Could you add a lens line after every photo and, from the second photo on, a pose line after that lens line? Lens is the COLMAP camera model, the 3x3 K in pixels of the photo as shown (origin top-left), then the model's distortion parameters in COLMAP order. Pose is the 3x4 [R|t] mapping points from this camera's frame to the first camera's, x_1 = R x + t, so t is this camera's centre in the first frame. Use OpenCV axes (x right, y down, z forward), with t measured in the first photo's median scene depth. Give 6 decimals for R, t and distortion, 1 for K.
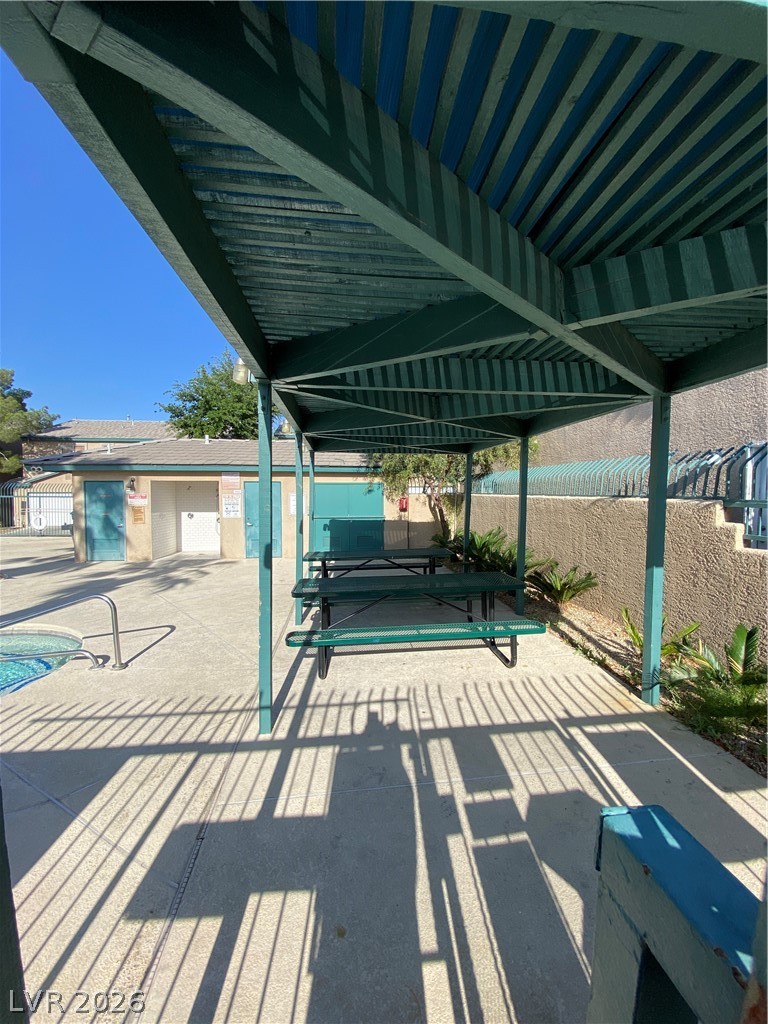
lens RADIAL K [[404.9, 0, 384.0], [0, 404.9, 512.0], [0, 0, 1]] dist [-0.020675, -0.000320]
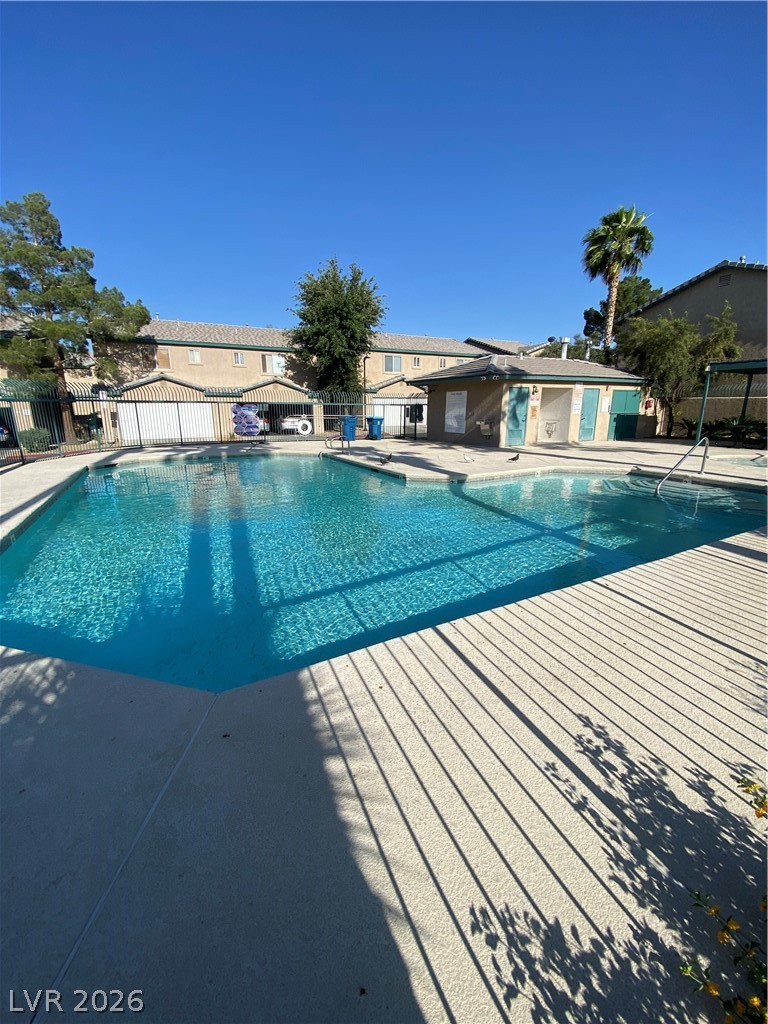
lens RADIAL K [[404.9, 0, 384.0], [0, 404.9, 512.0], [0, 0, 1]] dist [-0.020675, -0.000320]
pose [[0.939642, -0.096265, 0.328337, -3.968041], [0.023842, 0.975695, 0.217831, 0.071012], [-0.341326, -0.196855, 0.919100, -0.490802]]
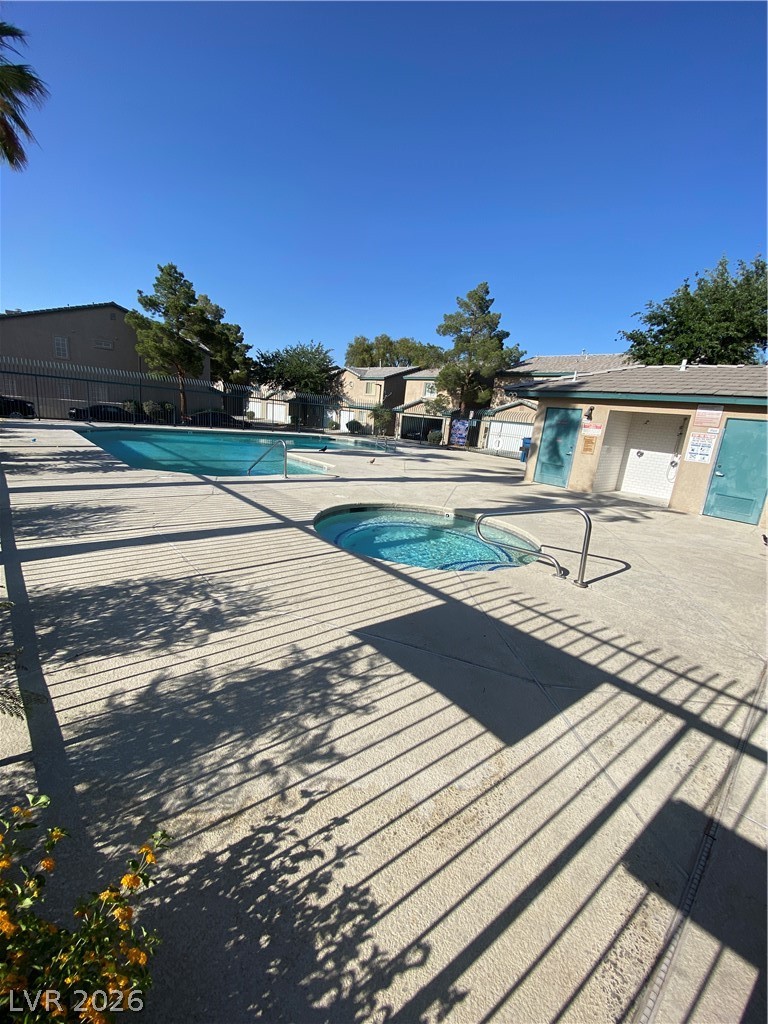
lens RADIAL K [[404.9, 0, 384.0], [0, 404.9, 512.0], [0, 0, 1]] dist [-0.020675, -0.000320]
pose [[0.566275, 0.241771, -0.787959, -0.190737], [-0.127982, 0.970207, 0.205715, 0.069879], [0.814219, -0.015646, 0.580347, 0.030549]]
